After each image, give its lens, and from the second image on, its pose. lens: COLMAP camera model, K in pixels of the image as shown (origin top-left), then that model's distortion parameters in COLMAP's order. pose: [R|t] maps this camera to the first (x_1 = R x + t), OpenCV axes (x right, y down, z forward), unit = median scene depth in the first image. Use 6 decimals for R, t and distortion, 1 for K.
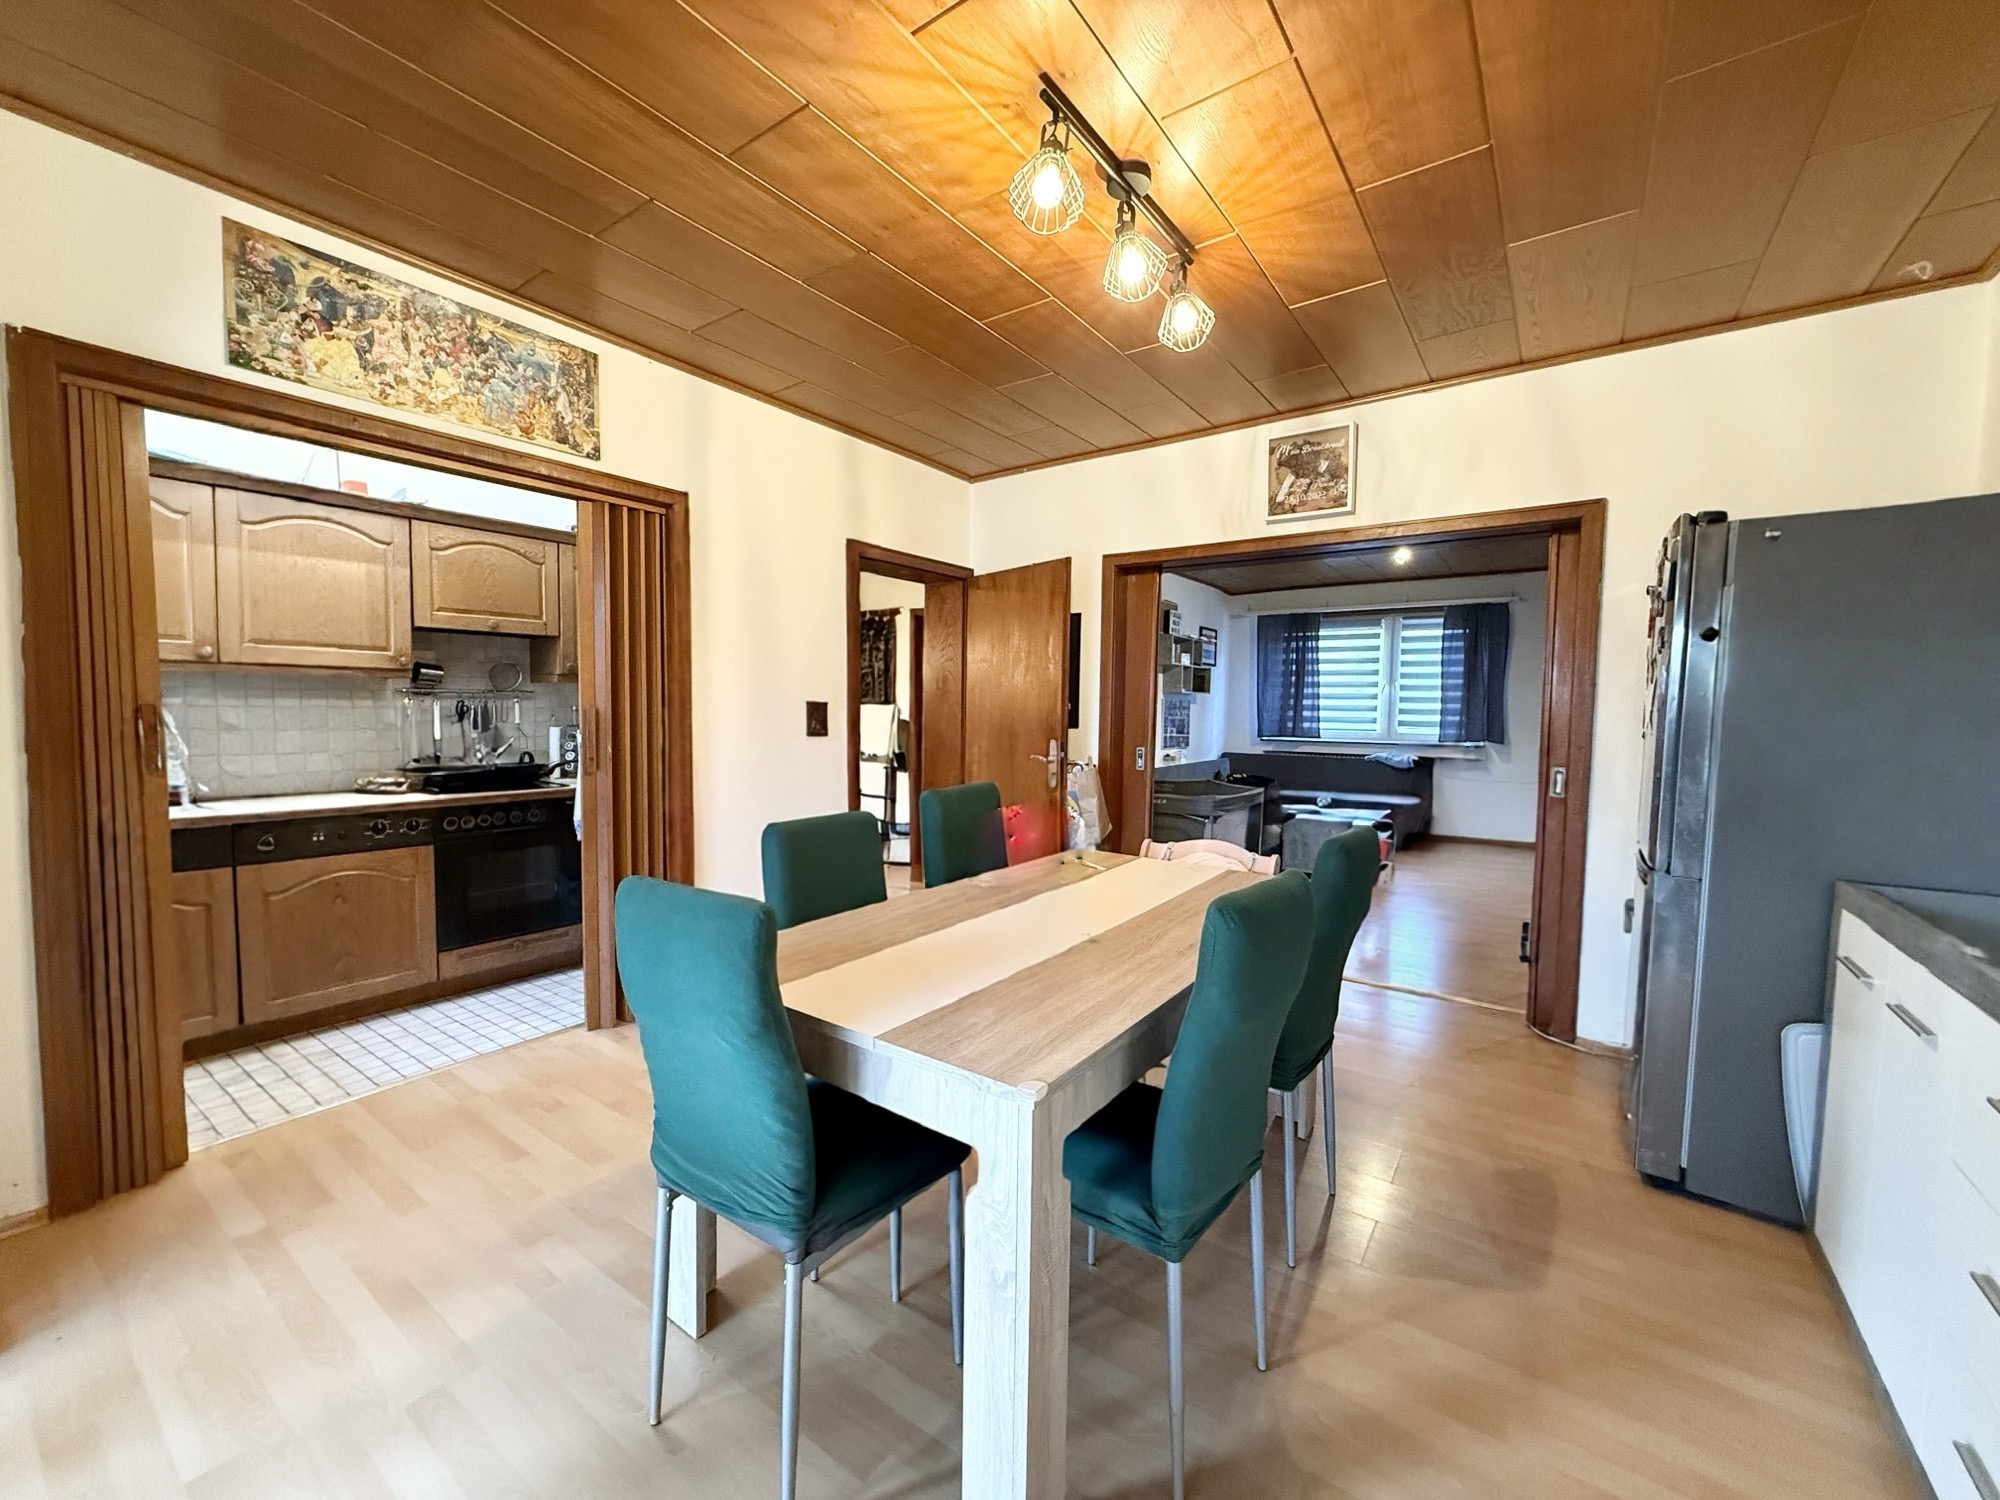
lens RADIAL K [[798.6, 0, 1003.1], [0, 798.6, 751.2], [0, 0, 1]] dist [-0.003630, -0.000295]
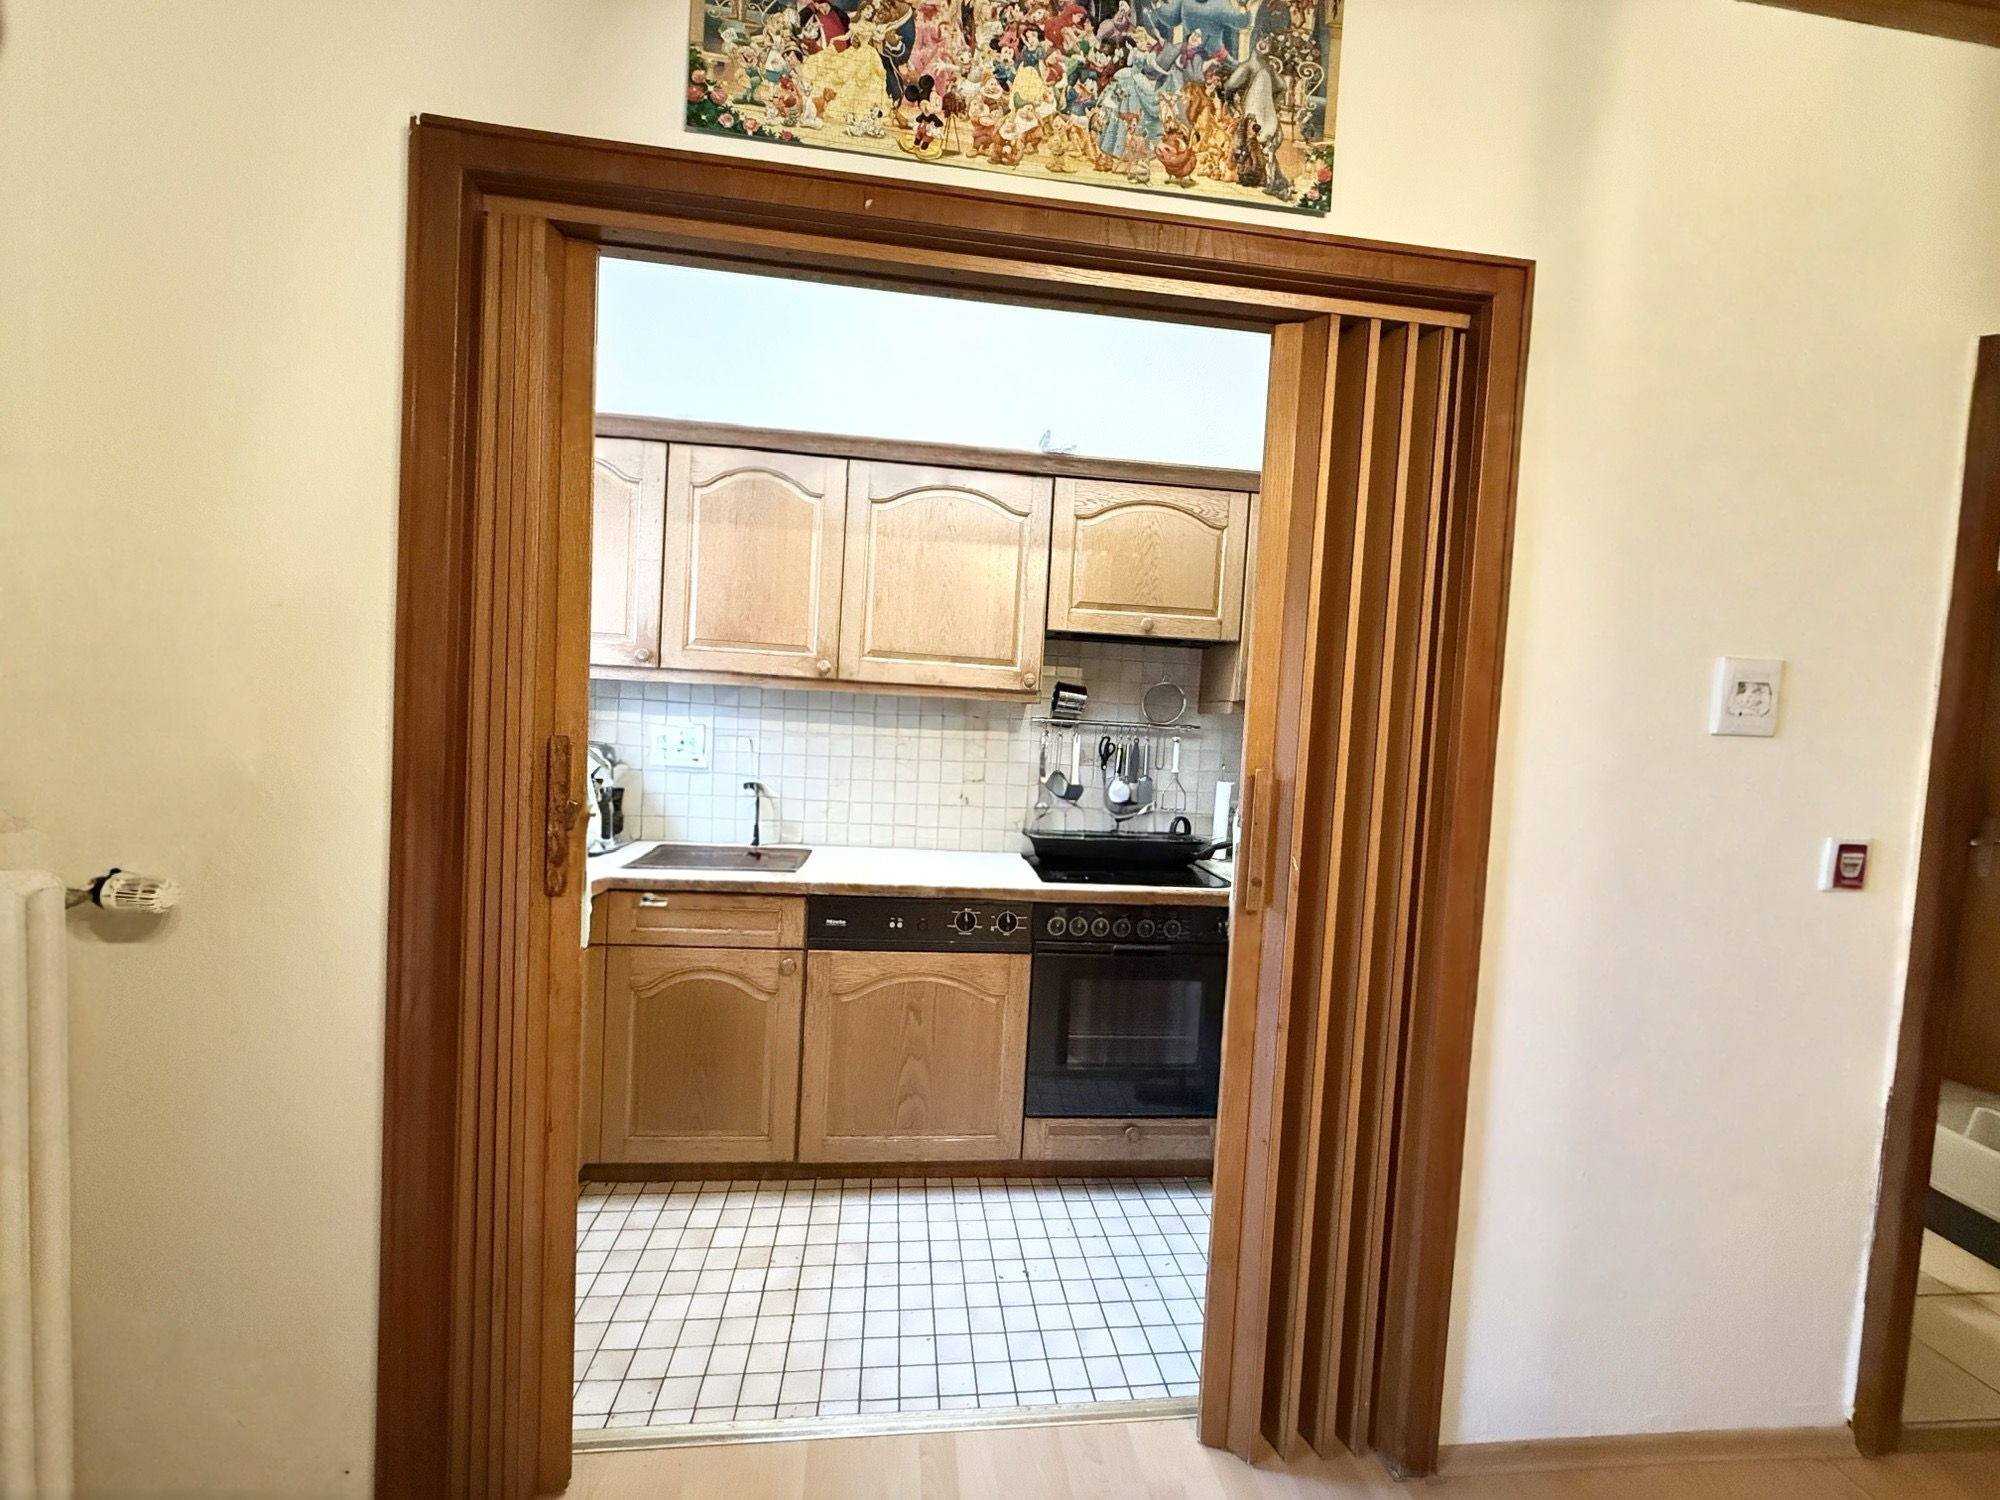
lens RADIAL K [[798.6, 0, 997.0], [0, 798.6, 751.2], [0, 0, 1]] dist [-0.003630, -0.000295]
pose [[0.672950, 0.057199, -0.737473, -0.289763], [-0.086701, 0.996233, -0.001847, -0.054247], [0.734589, 0.065183, 0.675374, 0.591270]]
